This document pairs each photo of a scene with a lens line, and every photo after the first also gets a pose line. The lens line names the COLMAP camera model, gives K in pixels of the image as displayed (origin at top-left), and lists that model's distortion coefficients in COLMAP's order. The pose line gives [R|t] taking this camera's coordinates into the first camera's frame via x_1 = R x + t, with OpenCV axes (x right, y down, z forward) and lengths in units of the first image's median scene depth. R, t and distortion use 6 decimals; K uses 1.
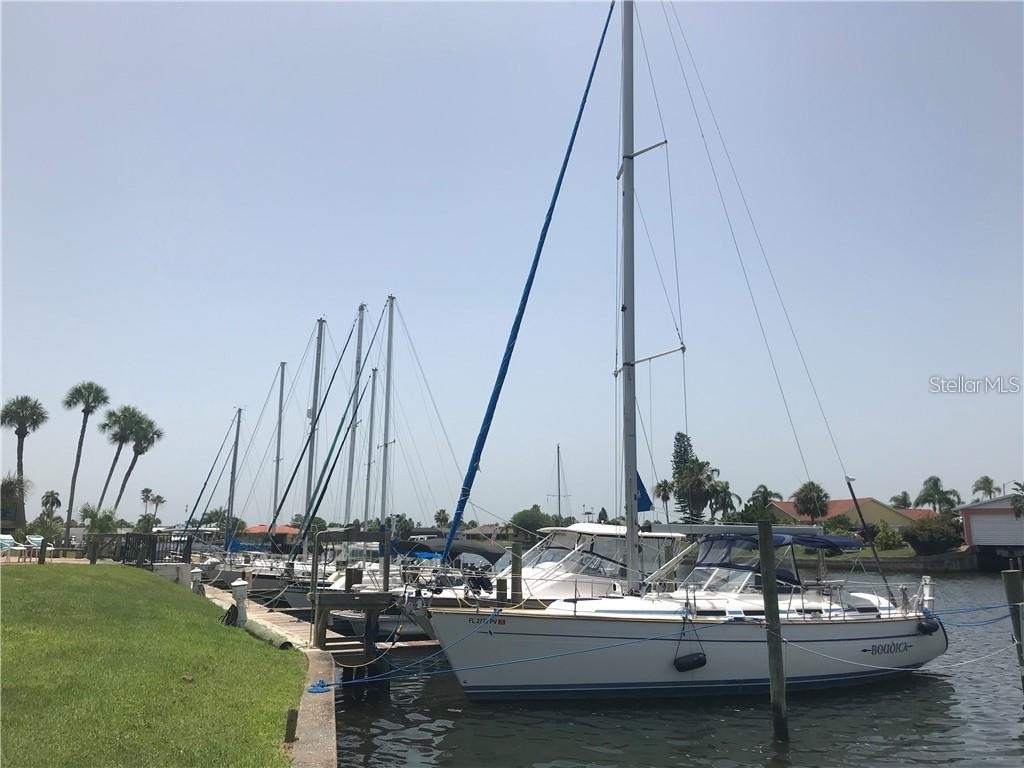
lens RADIAL K [[824.3, 0, 516.3], [0, 824.3, 383.1], [0, 0, 1]] dist [0.027451, -0.032560]
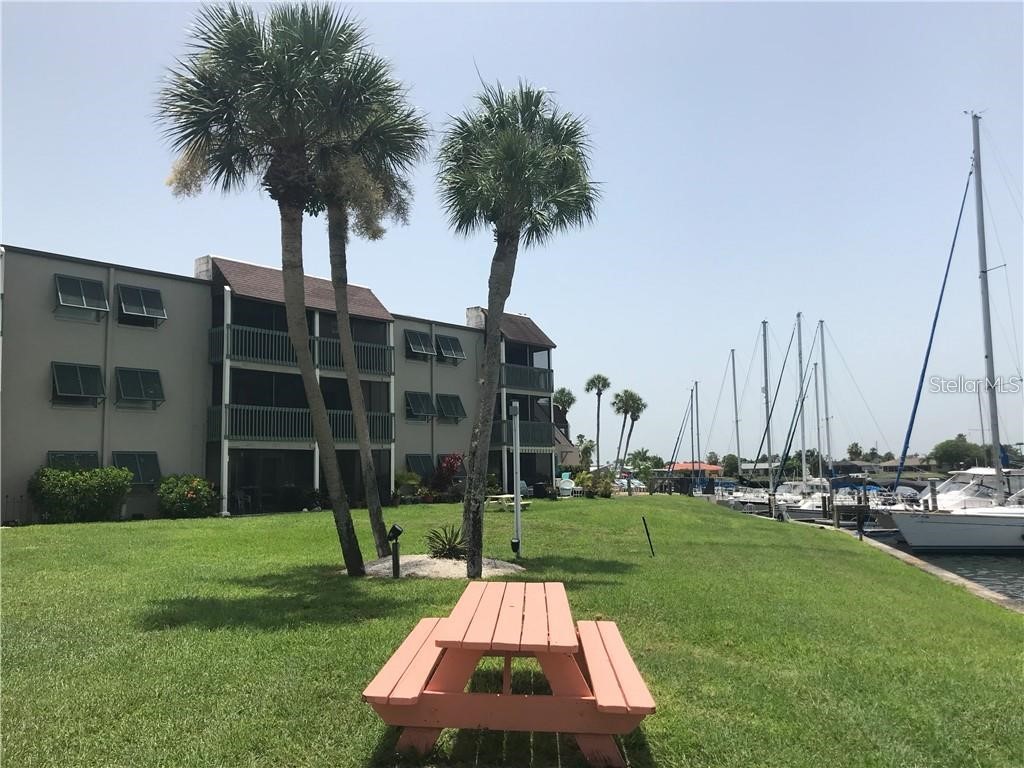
lens RADIAL K [[824.3, 0, 508.9], [0, 824.3, 382.2], [0, 0, 1]] dist [0.027451, -0.032560]
pose [[0.887175, -0.073744, -0.455502, 0.006745], [0.108290, 0.992852, 0.050175, -0.079228], [0.448547, -0.093841, 0.888819, -0.378082]]
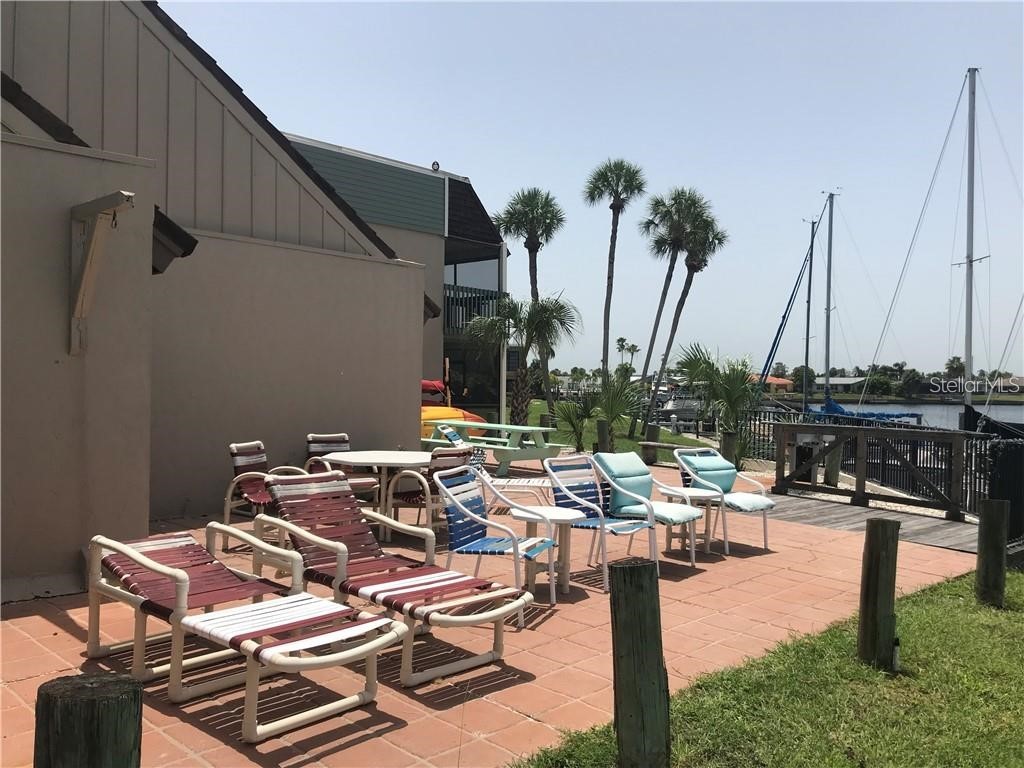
lens RADIAL K [[824.3, 0, 507.9], [0, 824.3, 433.3], [0, 0, 1]] dist [0.027451, -0.032560]
pose [[0.859280, 0.040059, -0.509935, -0.265321], [0.083736, 0.972463, 0.217496, 0.060204], [0.504605, -0.229590, 0.832263, 0.396465]]
